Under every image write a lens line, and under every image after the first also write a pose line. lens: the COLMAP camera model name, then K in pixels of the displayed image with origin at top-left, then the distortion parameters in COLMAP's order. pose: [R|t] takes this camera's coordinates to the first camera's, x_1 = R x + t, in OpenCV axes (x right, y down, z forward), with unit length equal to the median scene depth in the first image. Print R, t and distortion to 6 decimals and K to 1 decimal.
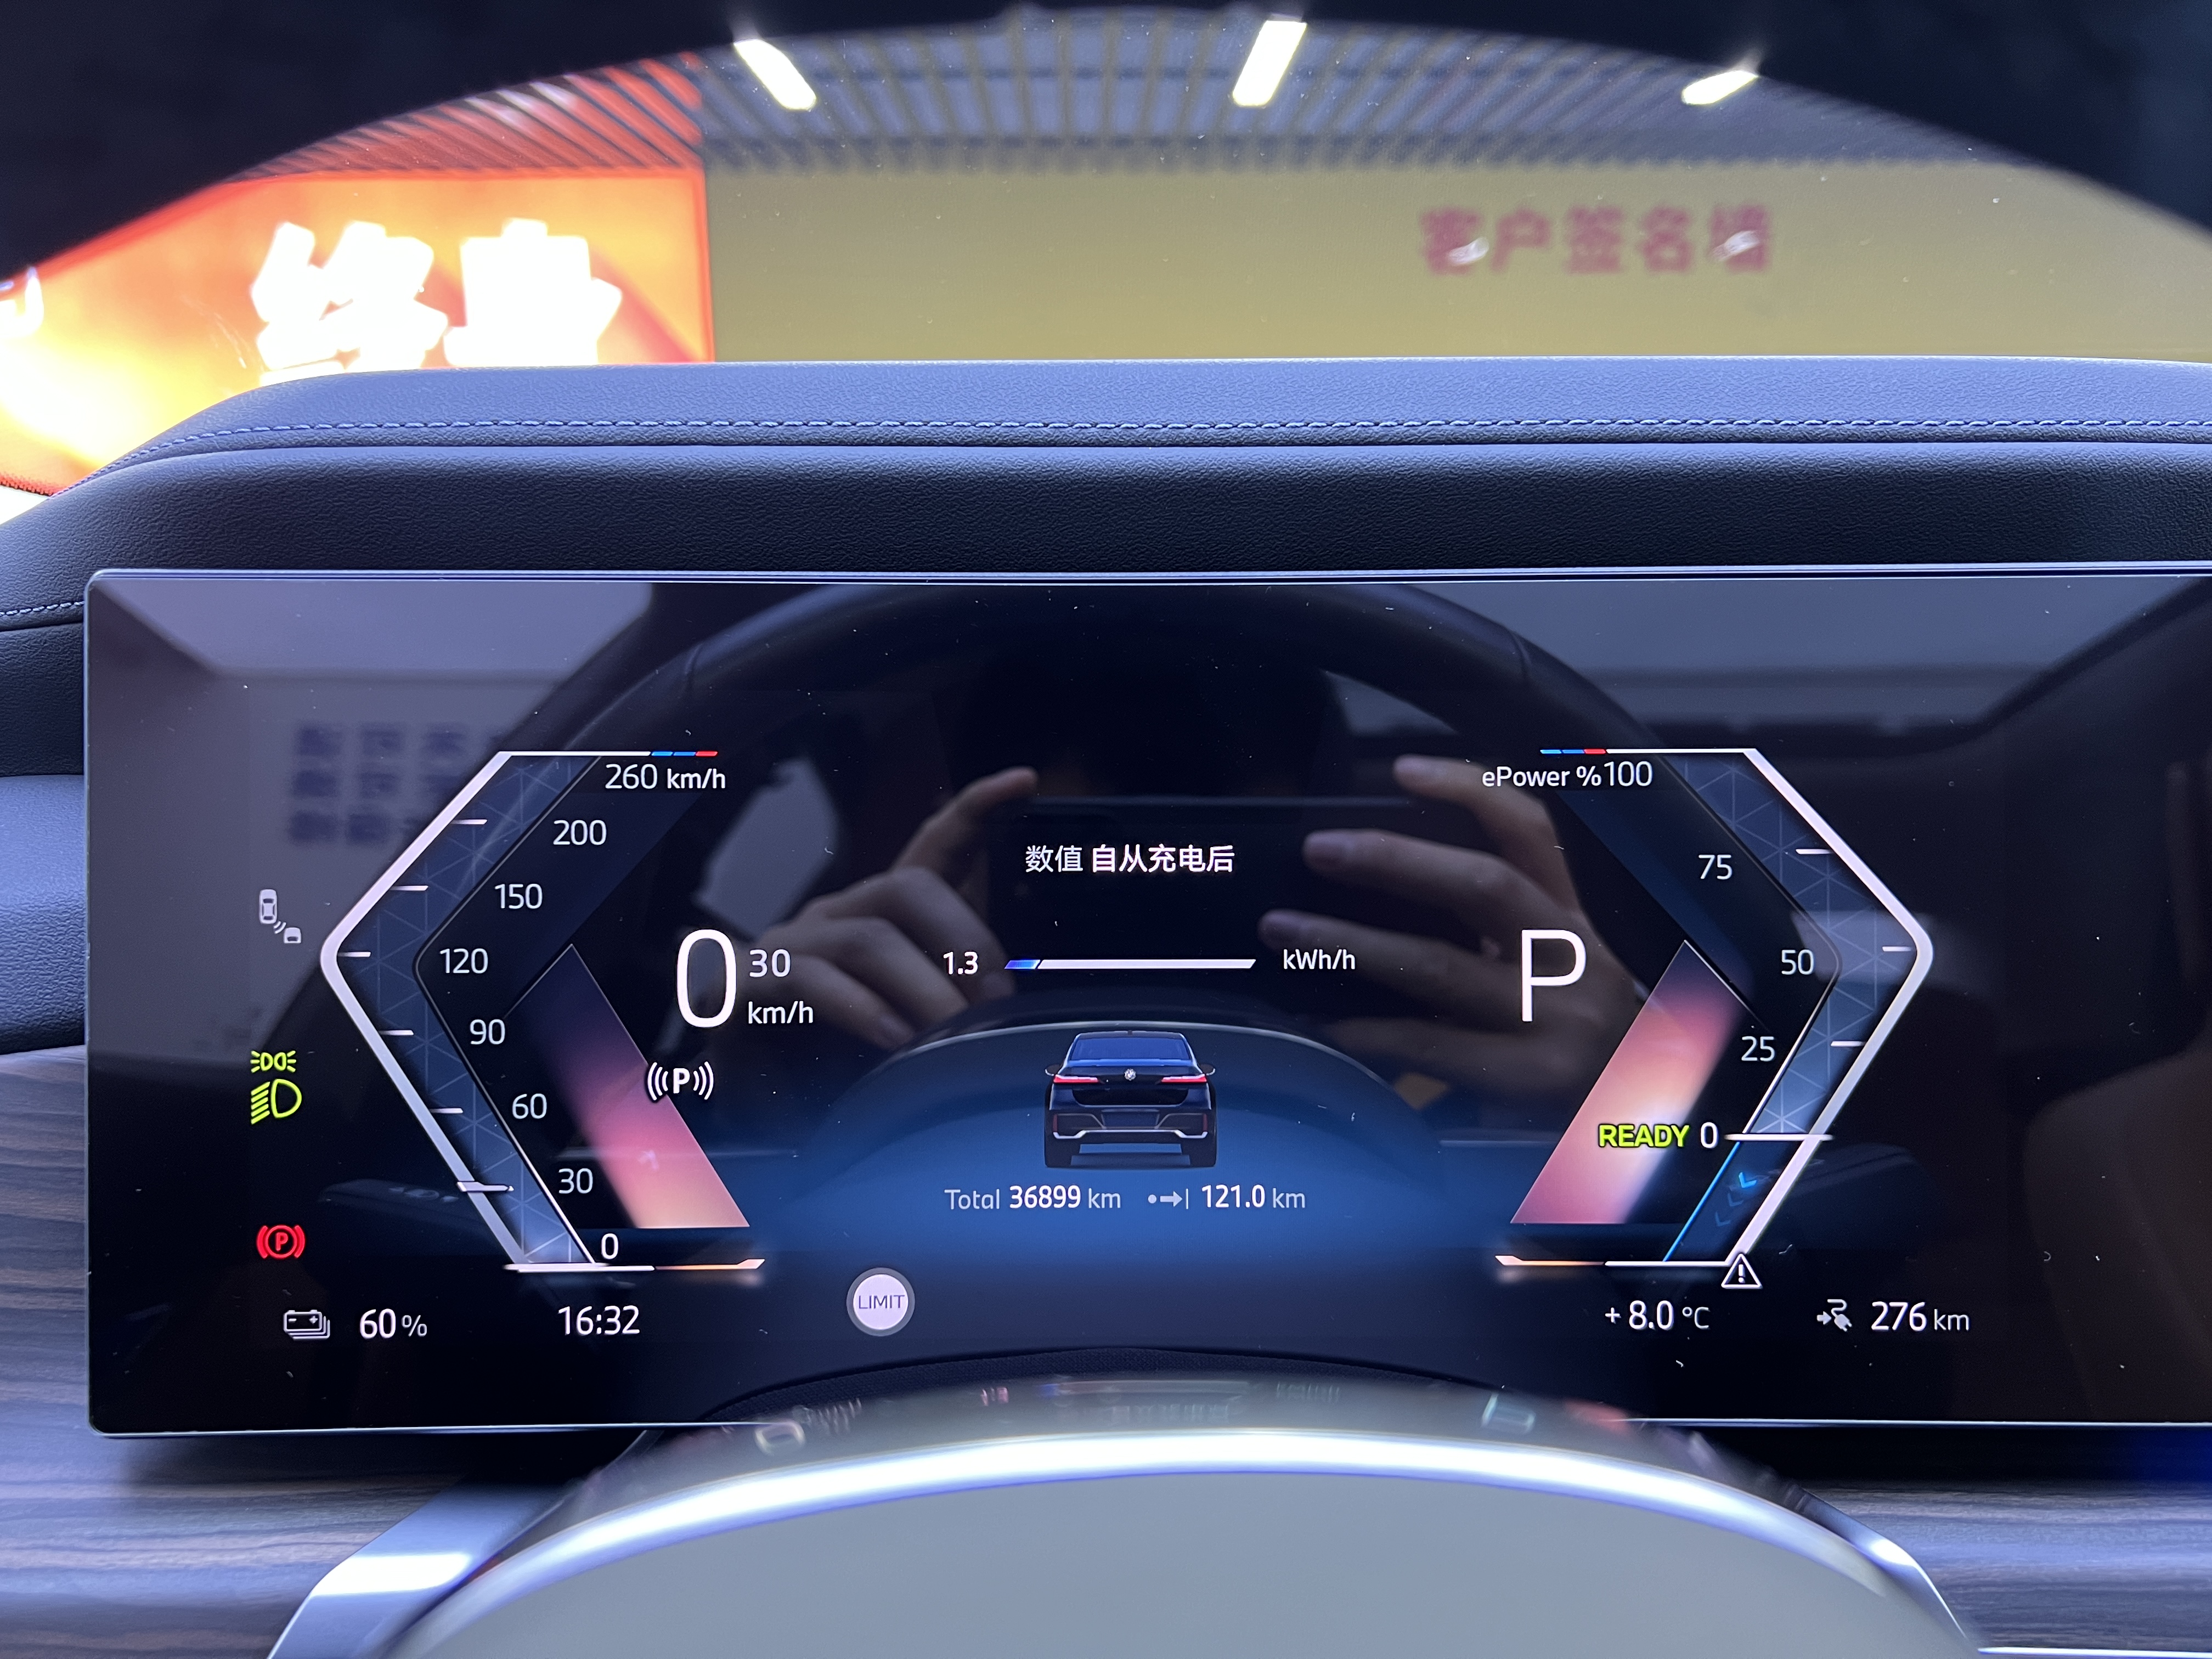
lens RADIAL K [[1682.7, 0, 1104.9], [0, 1682.7, 829.3], [0, 0, 1]] dist [0.024306, -0.027880]
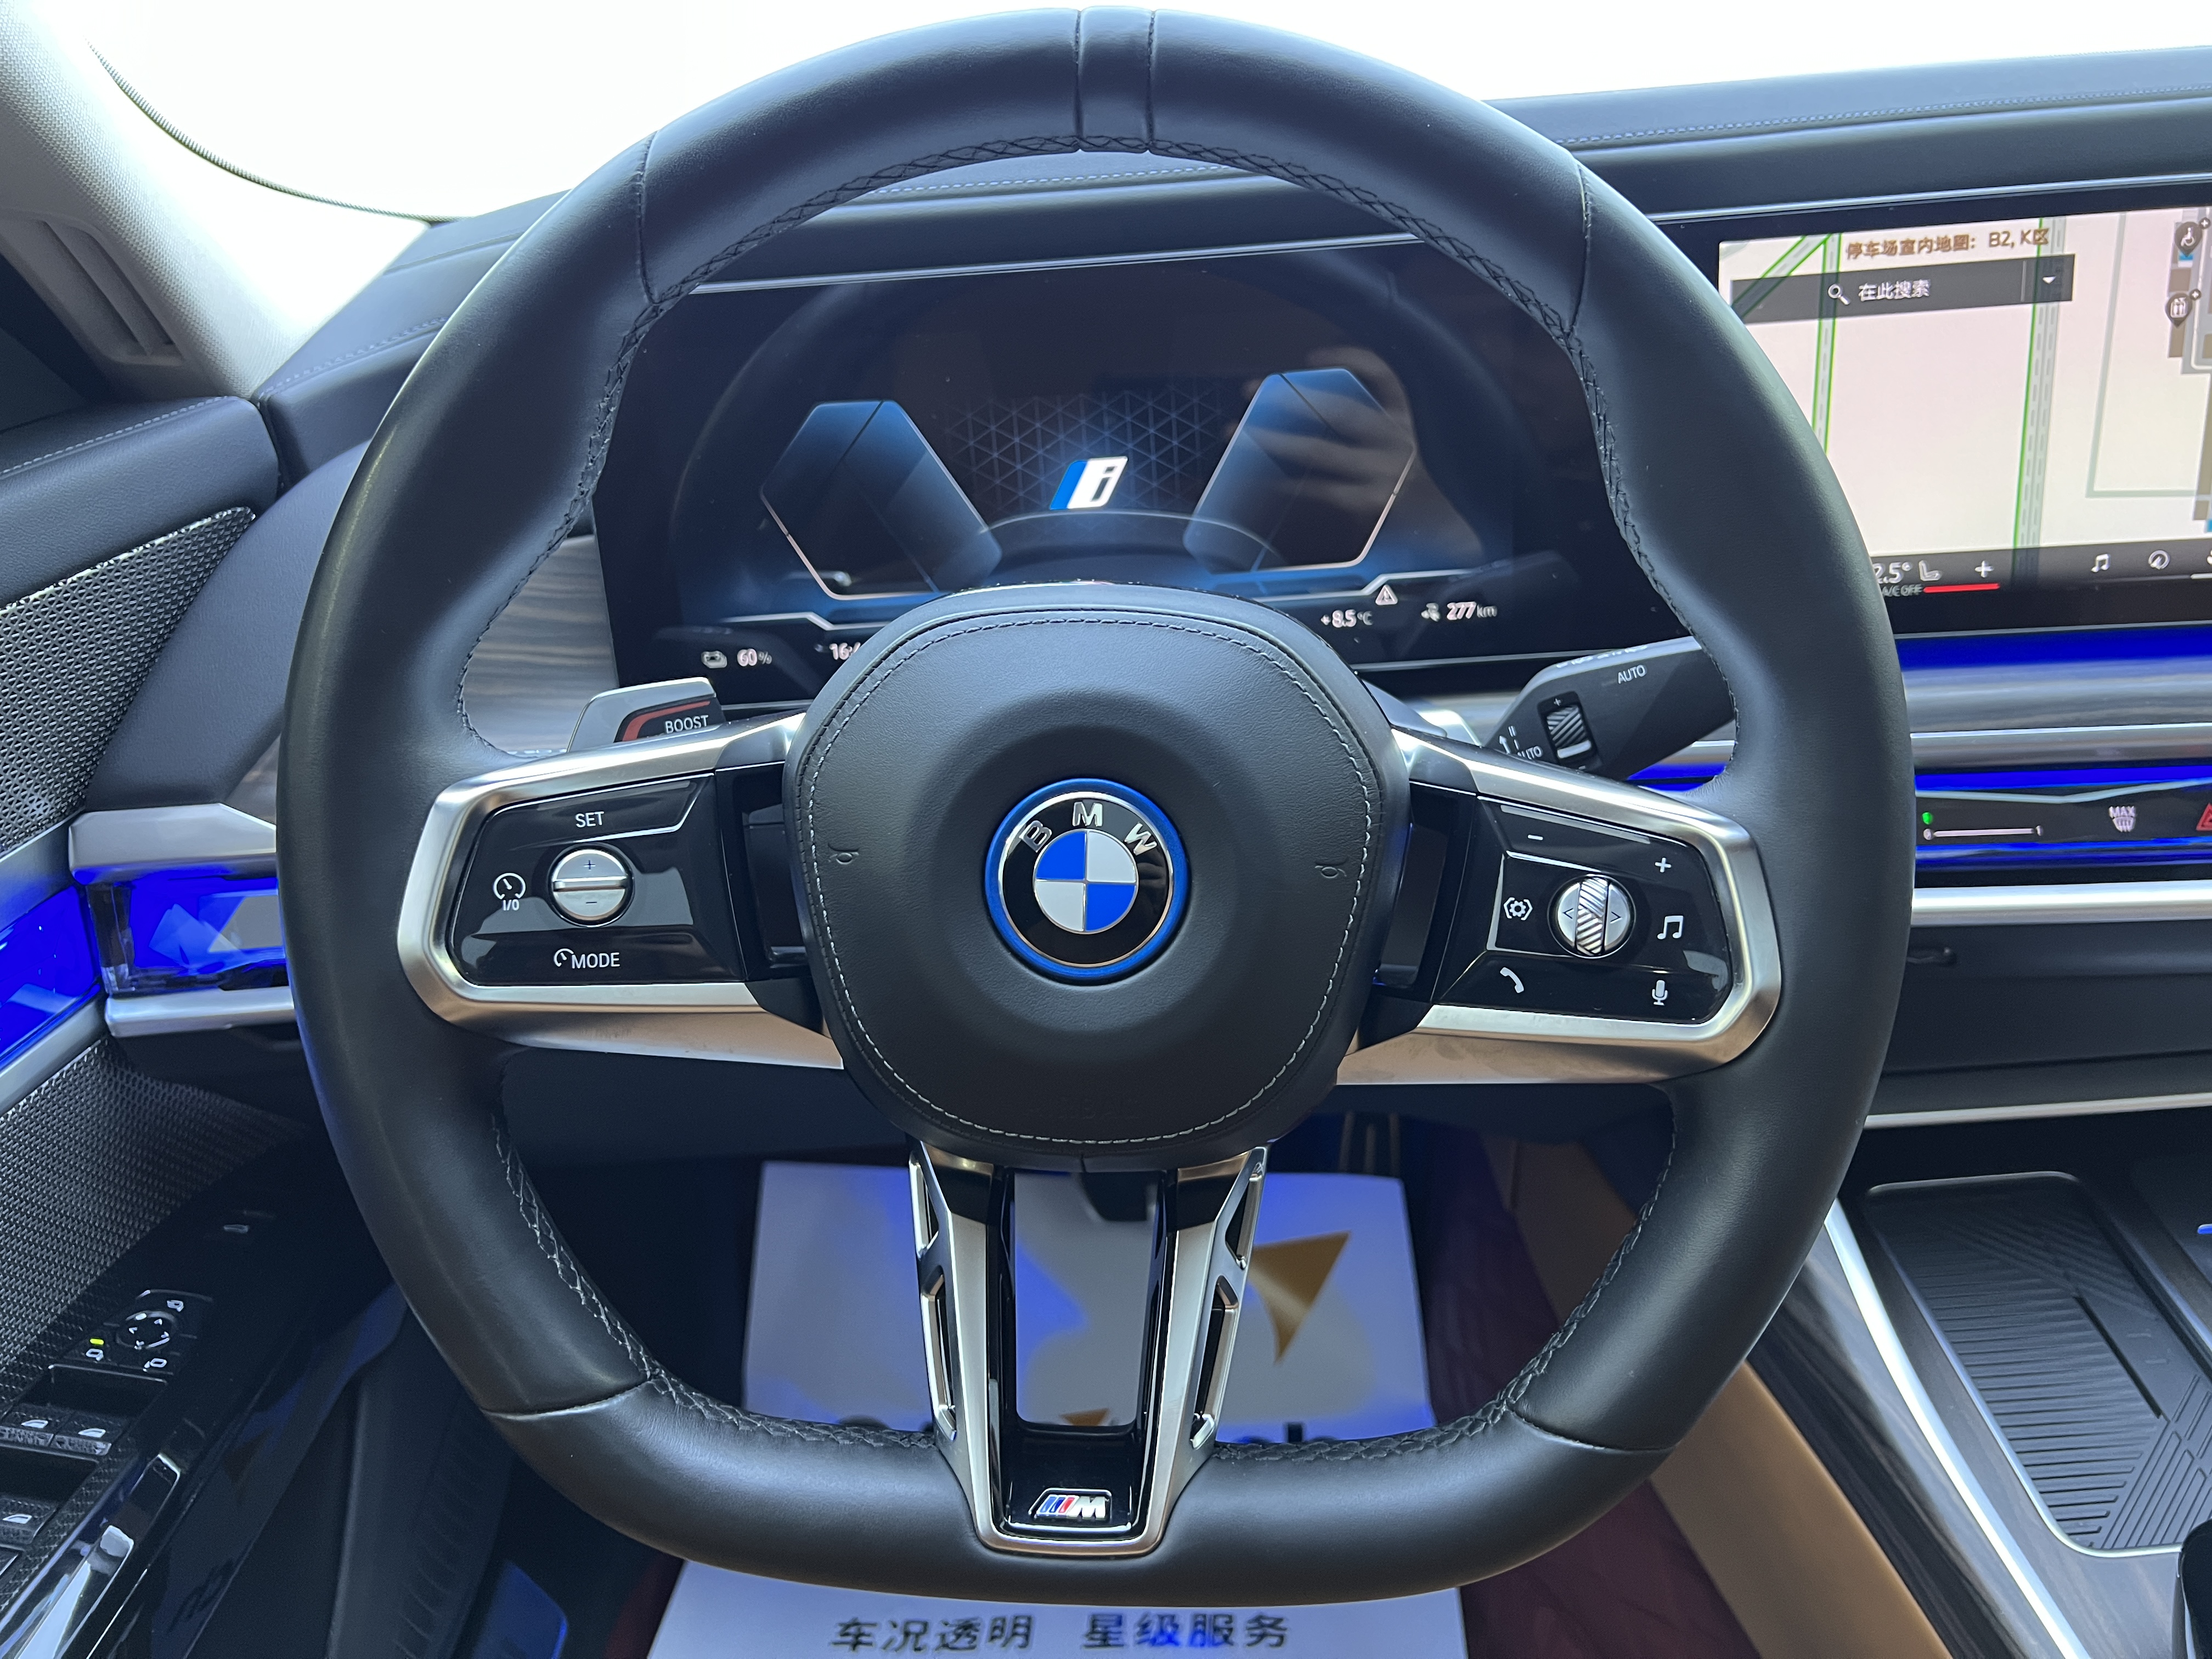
lens RADIAL K [[1682.7, 0, 1105.0], [0, 1682.7, 827.7], [0, 0, 1]] dist [0.024306, -0.027880]
pose [[0.997761, -0.065215, -0.014829, 0.042672], [0.066775, 0.958998, 0.275435, -0.059193], [-0.003742, -0.275809, 0.961205, -1.079067]]
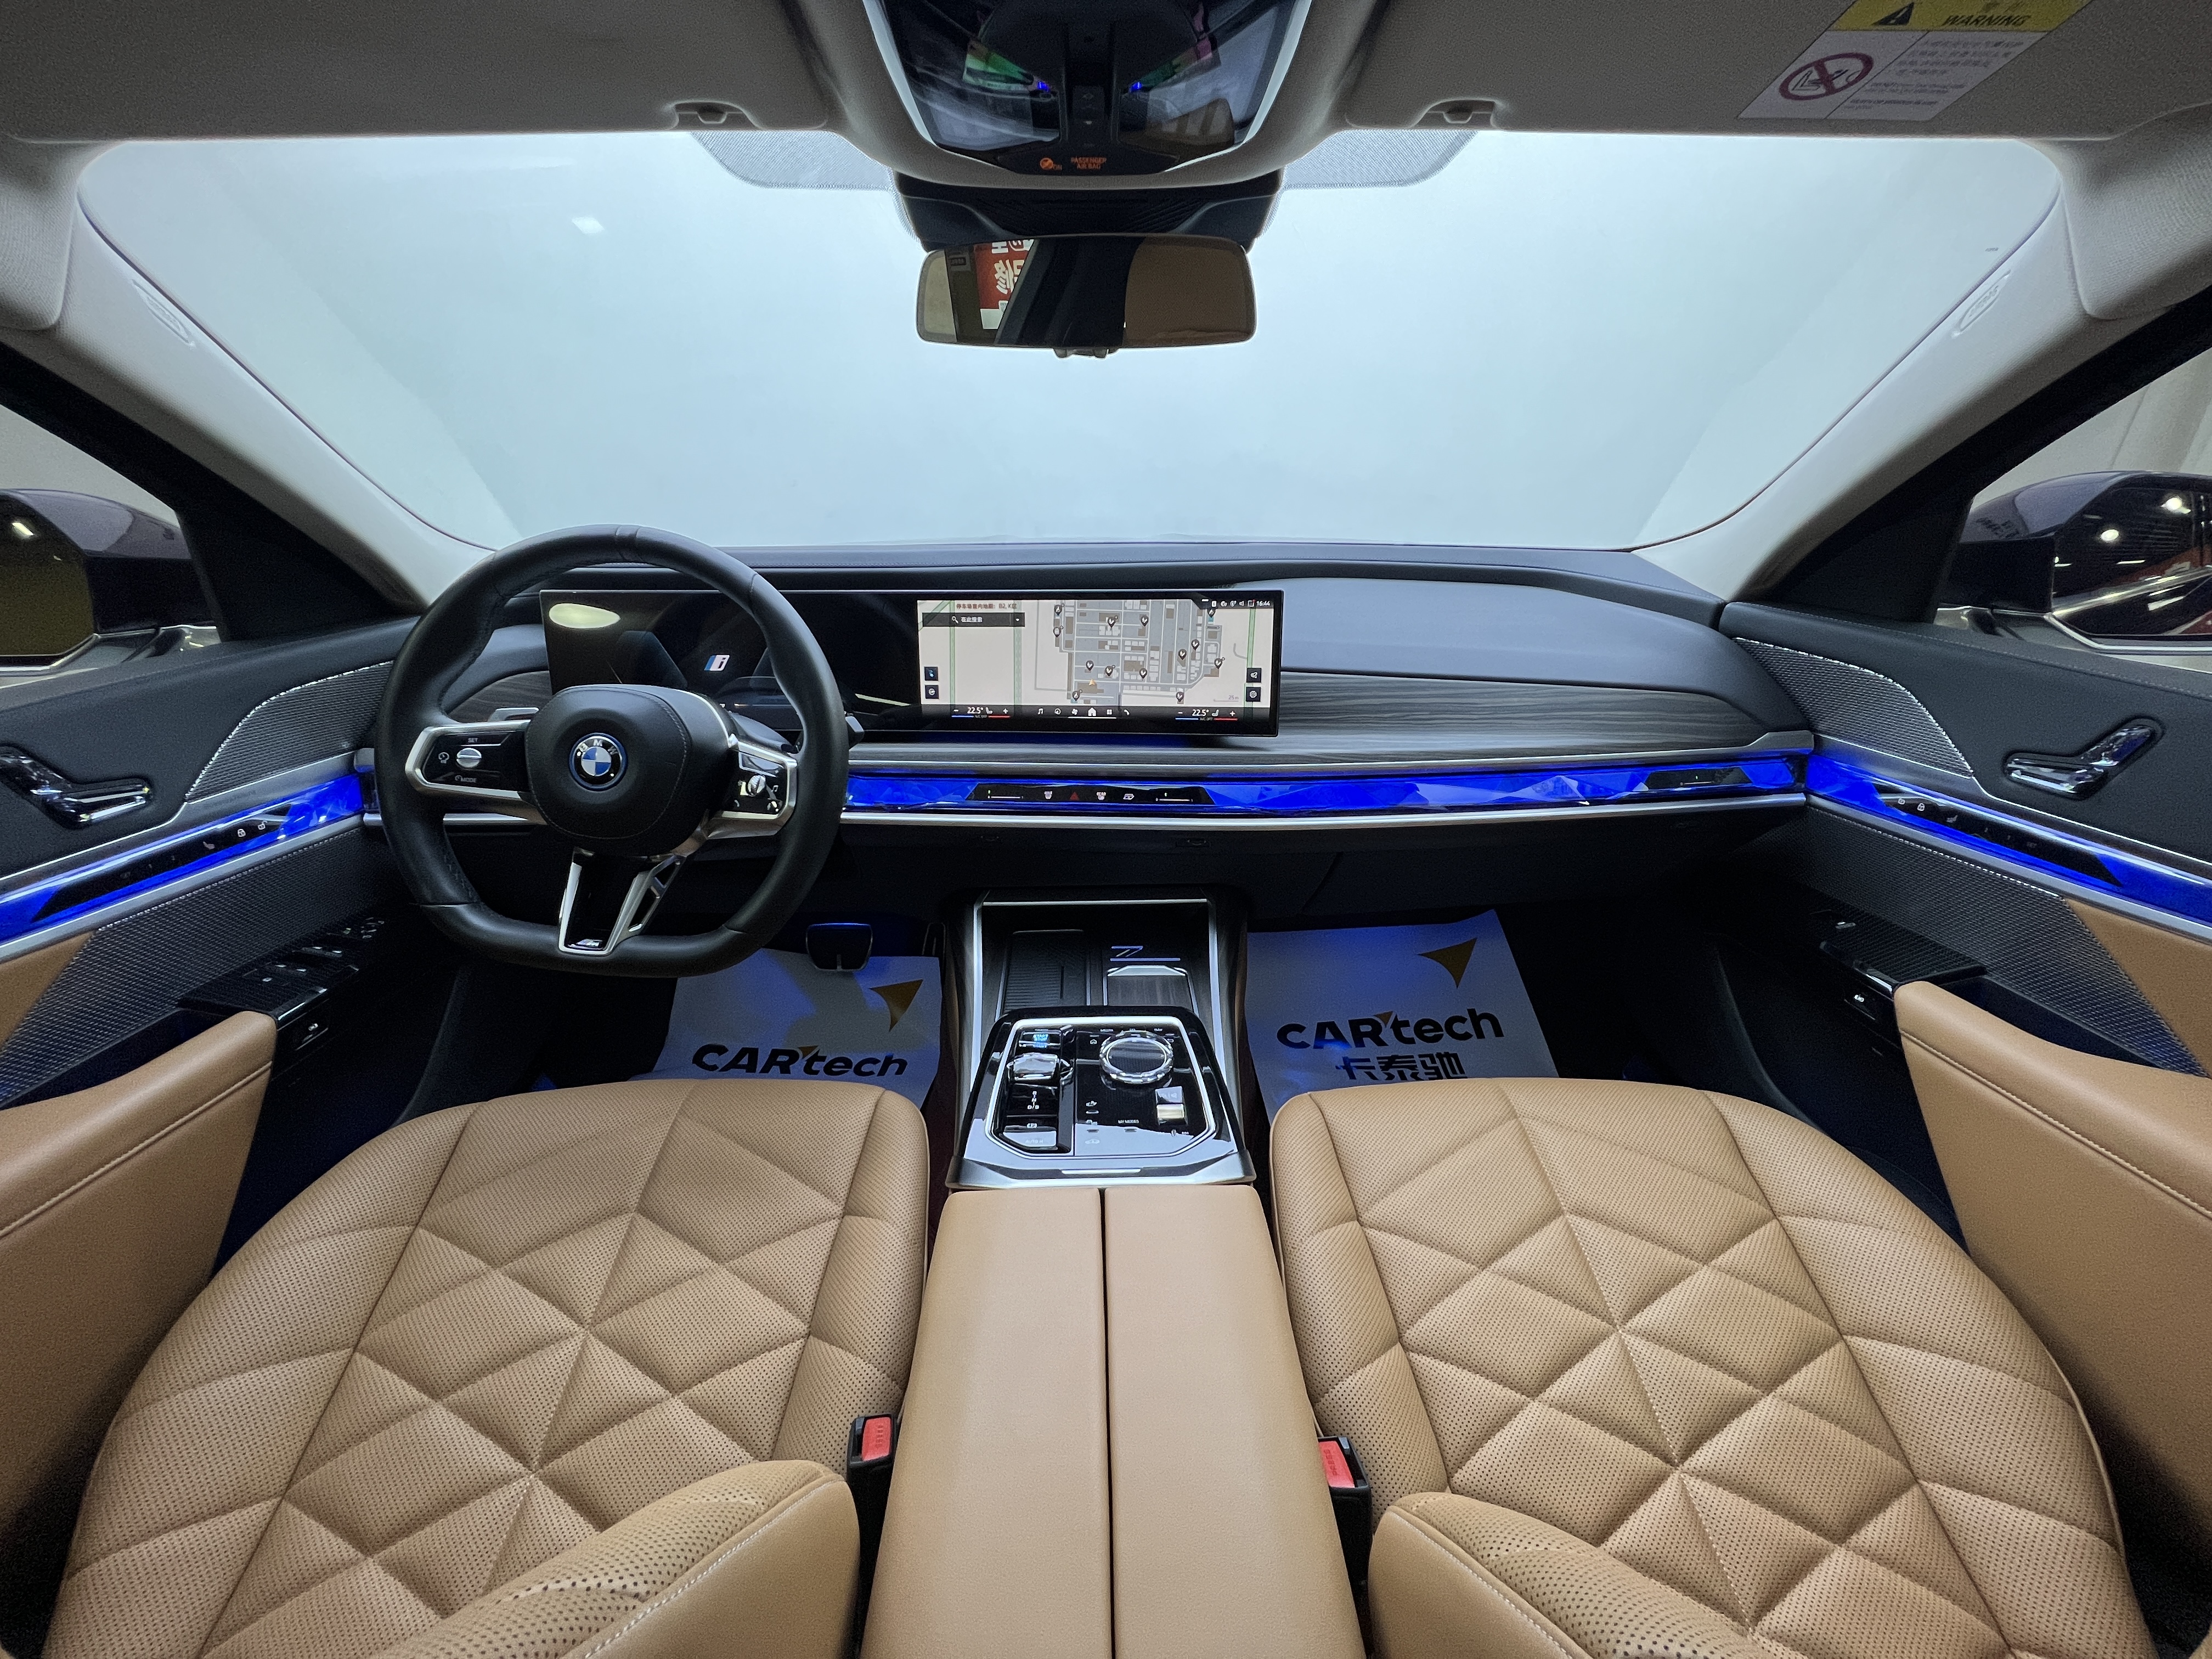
lens RADIAL K [[890.5, 0, 1107.0], [0, 890.5, 832.1], [0, 0, 1]] dist [0.003006, -0.000282]
pose [[0.999714, -0.003013, 0.023743, 1.377759], [-0.002394, 0.974477, 0.224476, -0.031066], [-0.023814, -0.224468, 0.974190, -2.354168]]
